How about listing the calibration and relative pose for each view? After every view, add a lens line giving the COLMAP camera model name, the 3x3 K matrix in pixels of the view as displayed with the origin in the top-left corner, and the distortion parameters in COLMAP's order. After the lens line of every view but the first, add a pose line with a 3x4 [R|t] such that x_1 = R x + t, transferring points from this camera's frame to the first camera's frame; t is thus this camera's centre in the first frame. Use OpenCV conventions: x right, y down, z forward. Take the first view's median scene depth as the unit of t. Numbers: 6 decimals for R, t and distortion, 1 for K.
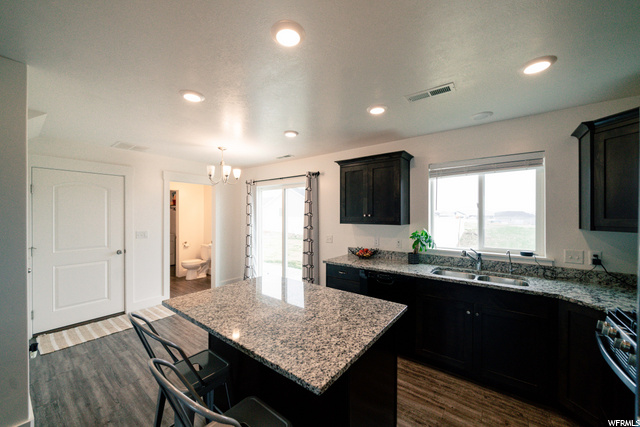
lens RADIAL K [[245.7, 0, 316.0], [0, 245.7, 215.4], [0, 0, 1]] dist [-0.003100, -0.000033]
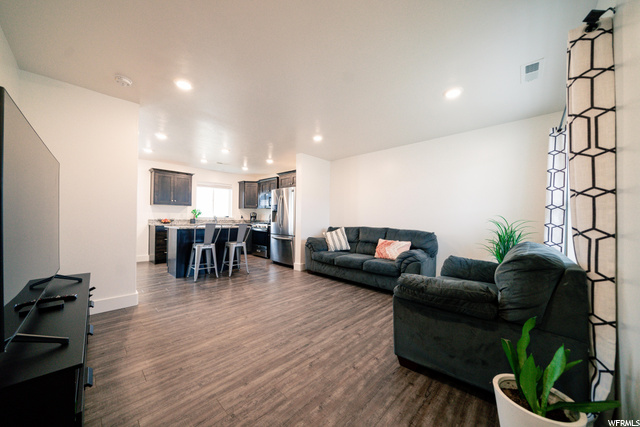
lens RADIAL K [[223.3, 0, 315.9], [0, 223.3, 214.5], [0, 0, 1]] dist [-0.001645, 0.000319]
pose [[0.100749, 0.013168, 0.994825, -1.529284], [-0.011794, 0.999858, -0.012041, 0.124248], [-0.994842, -0.010520, 0.100890, -0.335402]]
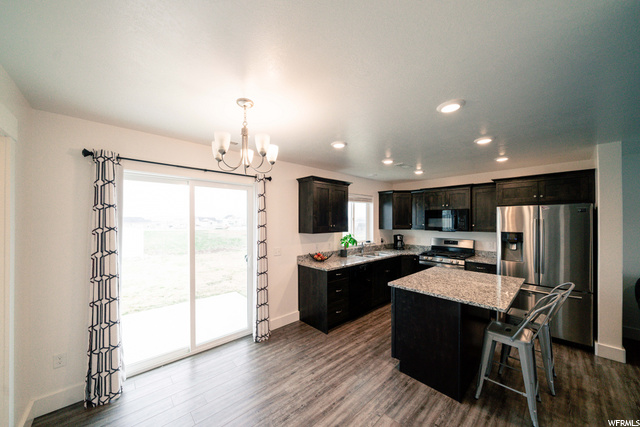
lens RADIAL K [[223.3, 0, 318.5], [0, 223.3, 219.2], [0, 0, 1]] dist [-0.001645, 0.000319]
pose [[0.169594, 0.002078, 0.985512, -0.981170], [0.001720, 0.999996, -0.002405, -0.032575], [-0.985513, 0.002103, 0.169589, 0.915471]]
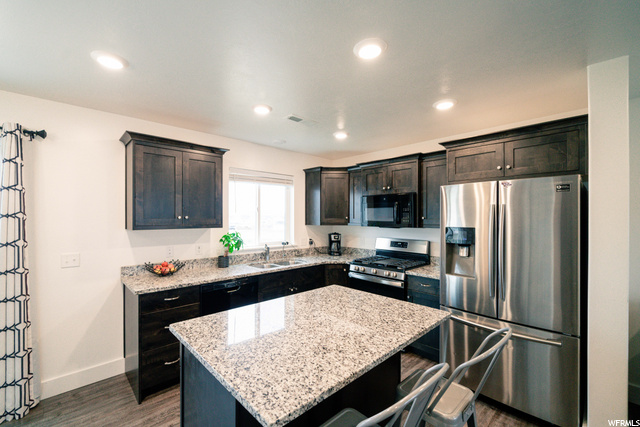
lens RADIAL K [[272.1, 0, 315.6], [0, 272.1, 217.8], [0, 0, 1]] dist [0.002173, -0.000464]
pose [[0.147089, -0.003705, 0.989116, -0.605476], [-0.000028, 0.999993, 0.003750, -0.002133], [-0.989123, -0.000580, 0.147088, 0.482418]]
